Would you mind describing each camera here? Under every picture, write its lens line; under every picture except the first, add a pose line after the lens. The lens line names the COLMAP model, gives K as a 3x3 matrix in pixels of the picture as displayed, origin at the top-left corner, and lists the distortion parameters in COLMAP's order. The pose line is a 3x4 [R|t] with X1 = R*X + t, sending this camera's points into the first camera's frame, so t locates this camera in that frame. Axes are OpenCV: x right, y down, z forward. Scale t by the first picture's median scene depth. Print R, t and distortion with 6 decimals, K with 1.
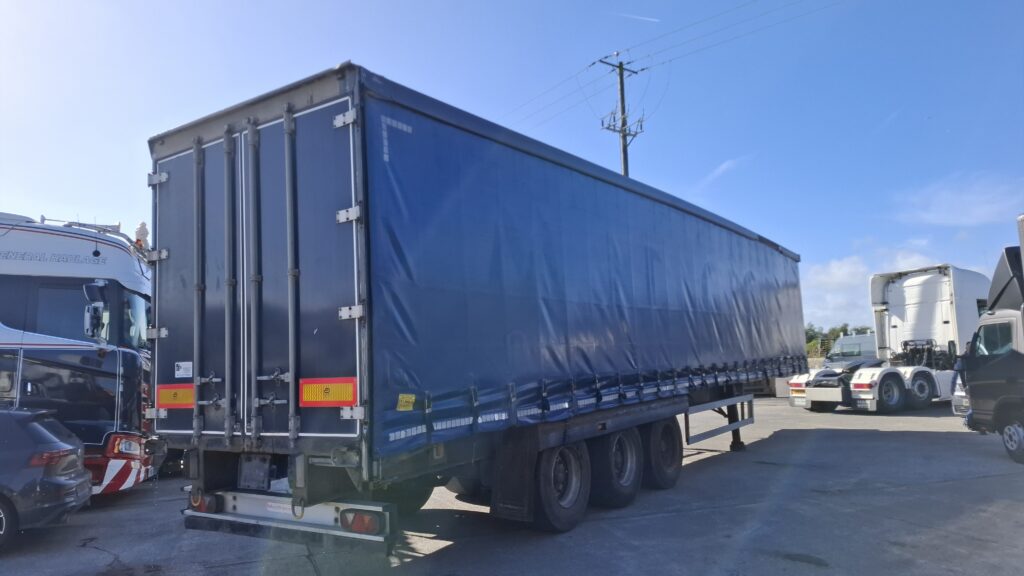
lens RADIAL K [[695.1, 0, 508.8], [0, 695.1, 295.9], [0, 0, 1]] dist [0.039300, -0.026512]
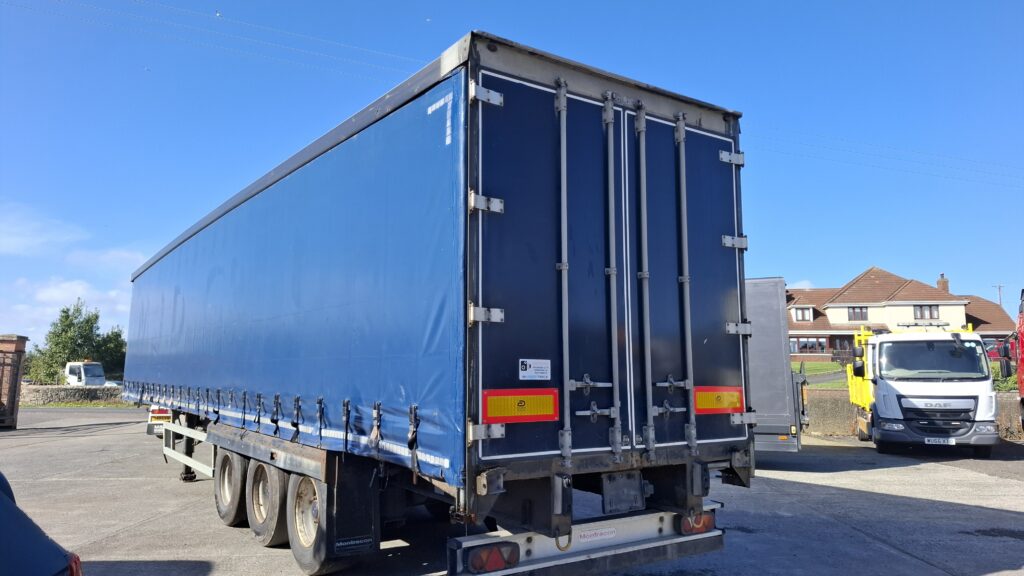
lens RADIAL K [[695.1, 0, 512.2], [0, 695.1, 281.1], [0, 0, 1]] dist [0.039300, -0.026512]
pose [[0.386133, 0.165486, 0.907478, -1.242040], [-0.106611, 0.985190, -0.134294, 0.122361], [-0.916262, -0.044892, 0.398057, 0.782610]]
